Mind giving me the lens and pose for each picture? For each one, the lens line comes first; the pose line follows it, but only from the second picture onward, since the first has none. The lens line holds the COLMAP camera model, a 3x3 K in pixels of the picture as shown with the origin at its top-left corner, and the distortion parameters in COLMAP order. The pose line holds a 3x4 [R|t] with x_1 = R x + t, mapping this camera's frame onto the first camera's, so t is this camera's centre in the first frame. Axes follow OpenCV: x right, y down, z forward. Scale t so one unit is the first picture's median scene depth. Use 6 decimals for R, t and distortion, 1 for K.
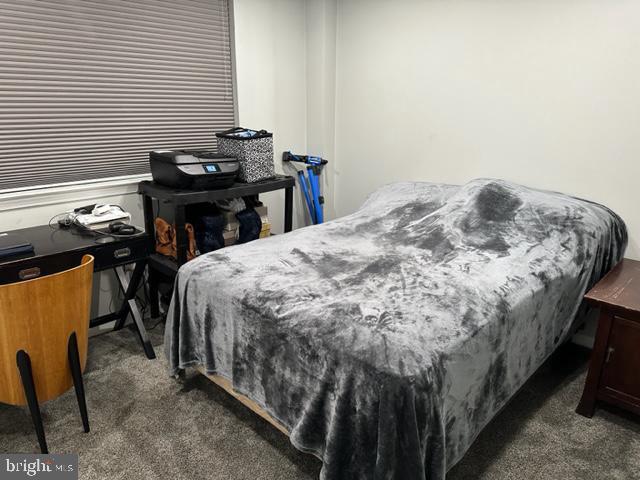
lens RADIAL K [[452.0, 0, 320.1], [0, 452.0, 239.7], [0, 0, 1]] dist [0.025643, -0.028287]
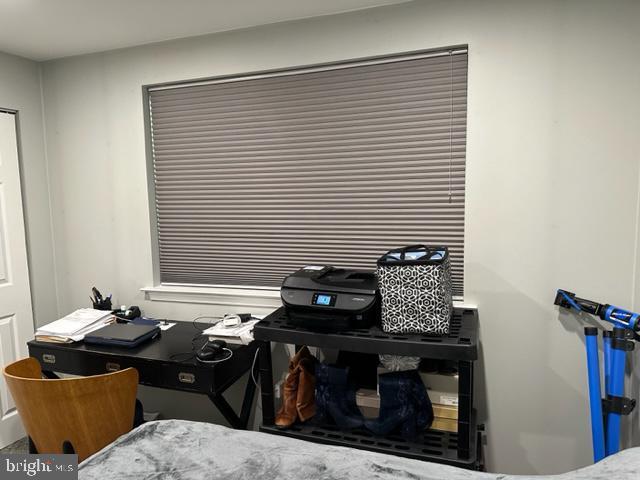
lens RADIAL K [[452.0, 0, 319.2], [0, 452.0, 240.5], [0, 0, 1]] dist [0.025643, -0.028287]
pose [[0.436806, 0.070263, -0.896808, 0.352077], [-0.241858, 0.969409, -0.041850, -0.201159], [0.866433, 0.235180, 0.440437, 0.622152]]
